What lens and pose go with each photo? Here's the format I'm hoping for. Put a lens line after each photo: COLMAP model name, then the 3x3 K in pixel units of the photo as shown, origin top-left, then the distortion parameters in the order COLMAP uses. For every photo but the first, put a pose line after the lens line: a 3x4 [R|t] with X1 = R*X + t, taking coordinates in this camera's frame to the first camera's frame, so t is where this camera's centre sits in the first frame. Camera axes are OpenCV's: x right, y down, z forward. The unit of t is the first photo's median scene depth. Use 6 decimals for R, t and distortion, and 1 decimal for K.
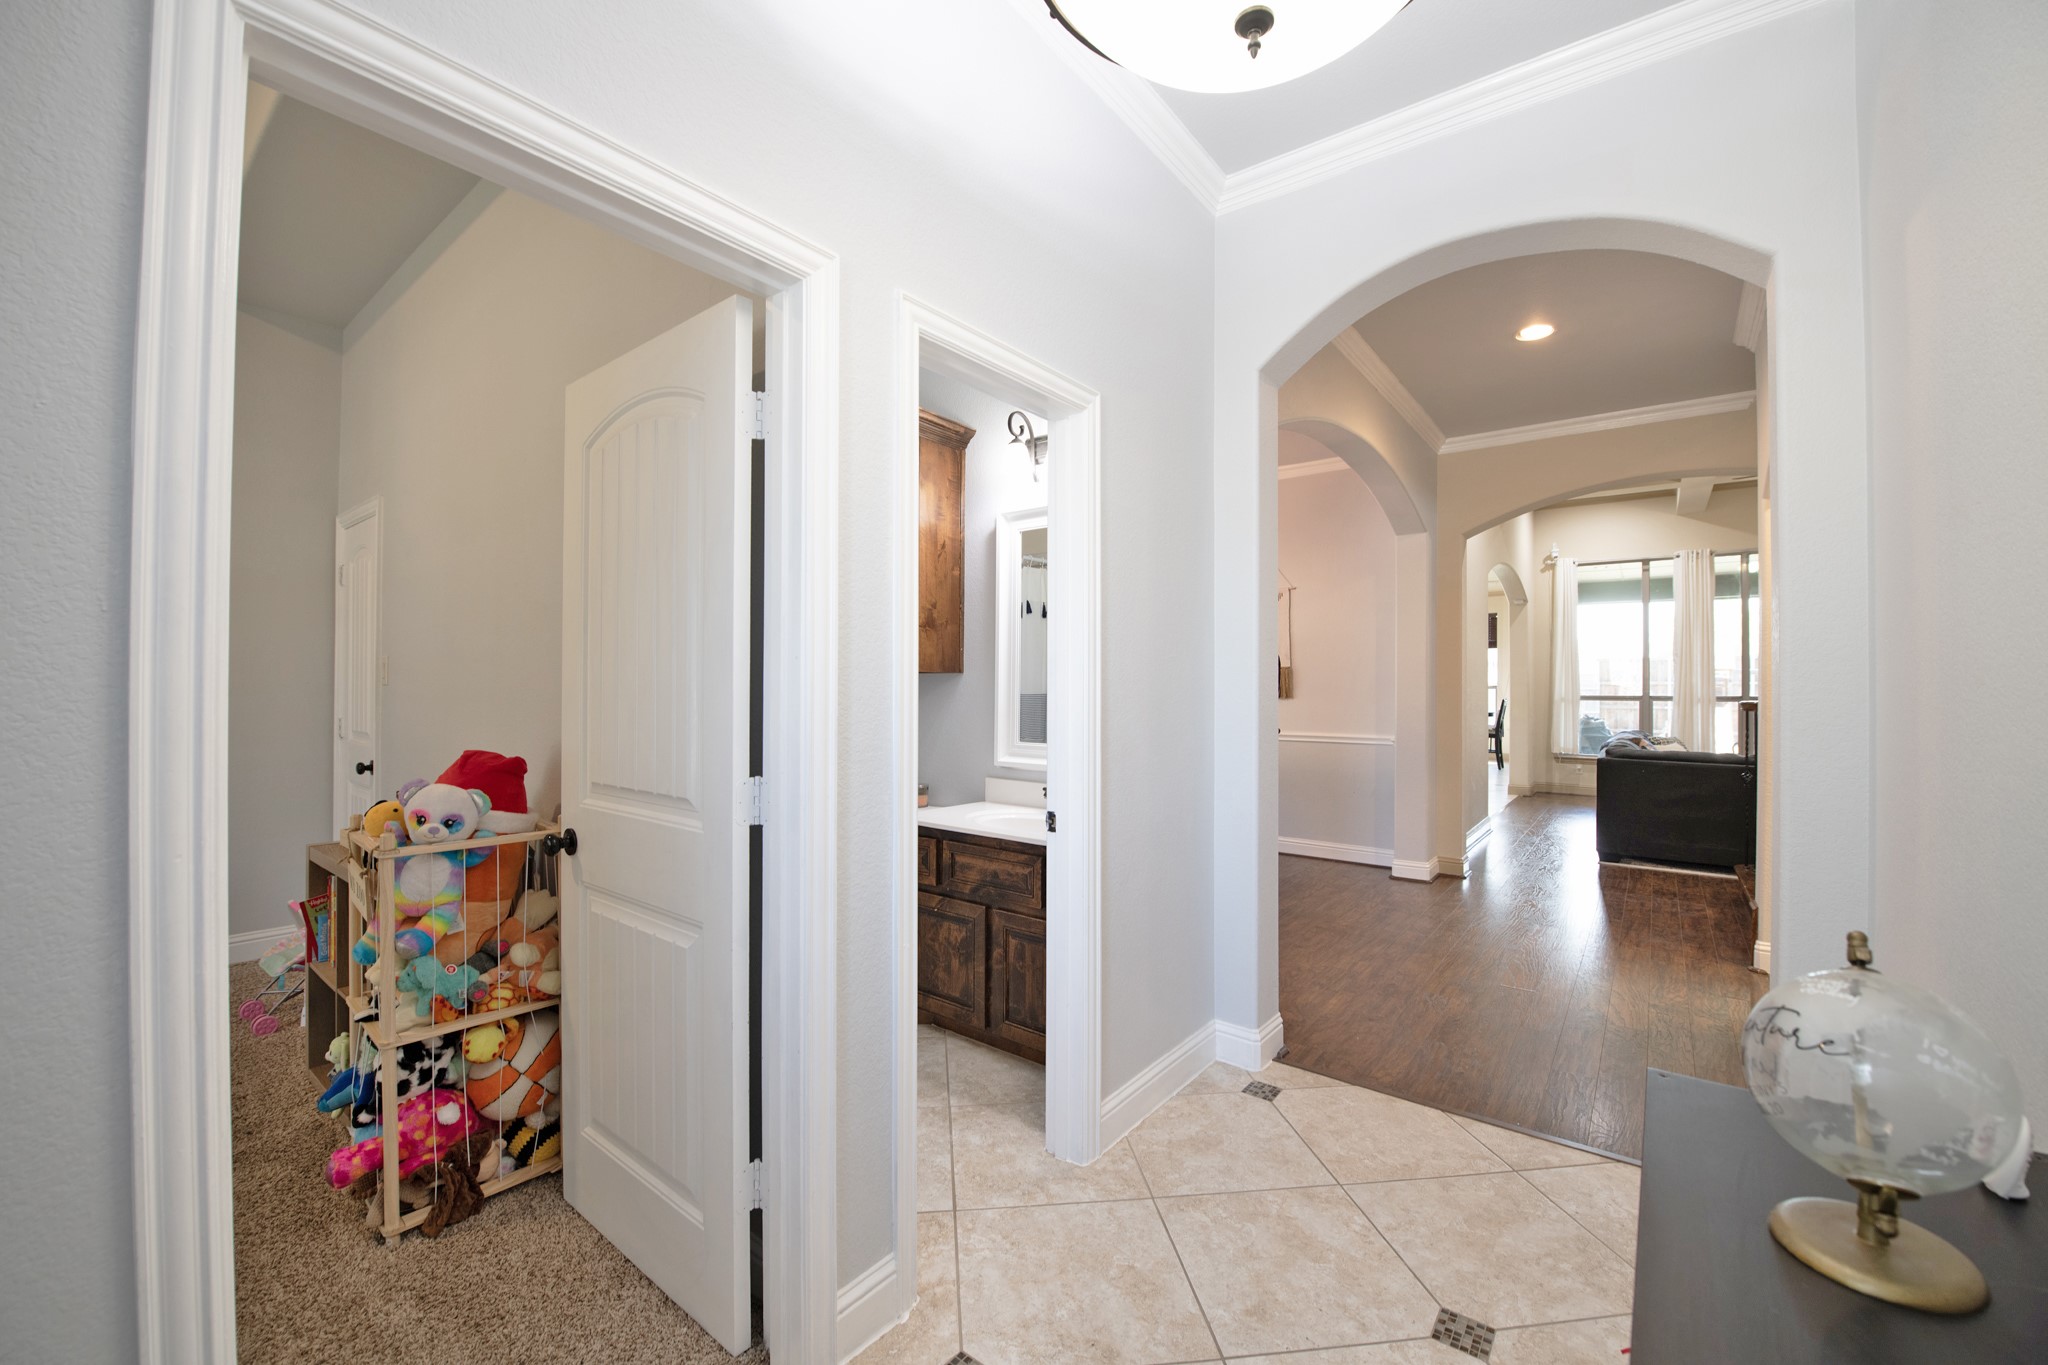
lens RADIAL K [[810.4, 0, 1022.6], [0, 810.4, 686.9], [0, 0, 1]] dist [-0.021735, -0.000485]
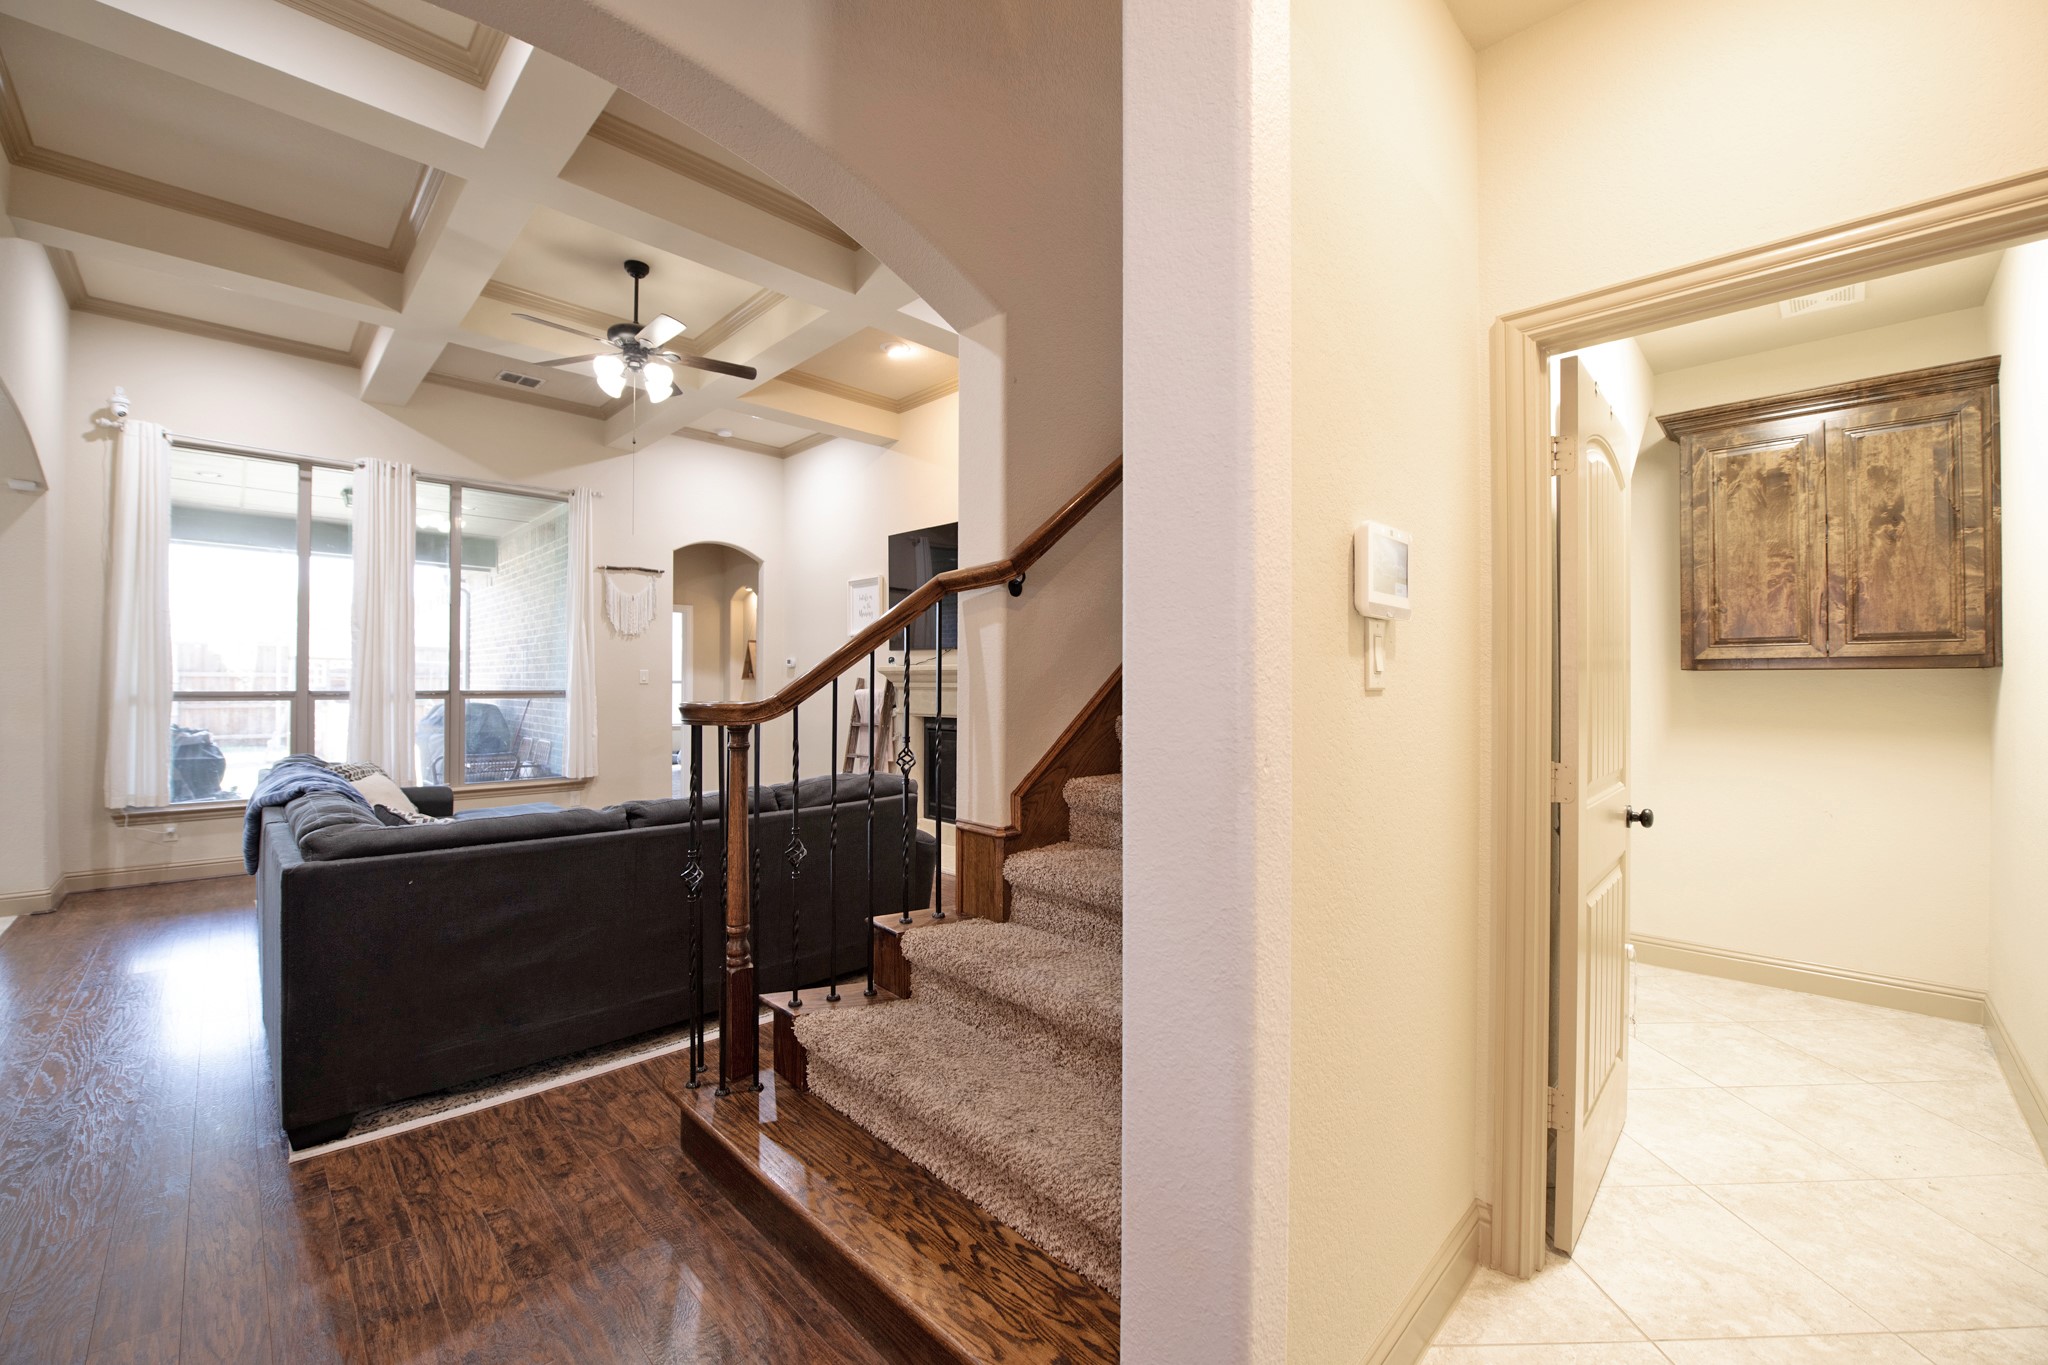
lens RADIAL K [[810.4, 0, 1012.2], [0, 810.4, 684.3], [0, 0, 1]] dist [-0.021735, -0.000485]
pose [[0.183710, 0.003279, 0.982975, 0.289803], [-0.005231, 0.999984, -0.002359, 0.004302], [-0.982967, -0.004708, 0.183724, 0.368213]]
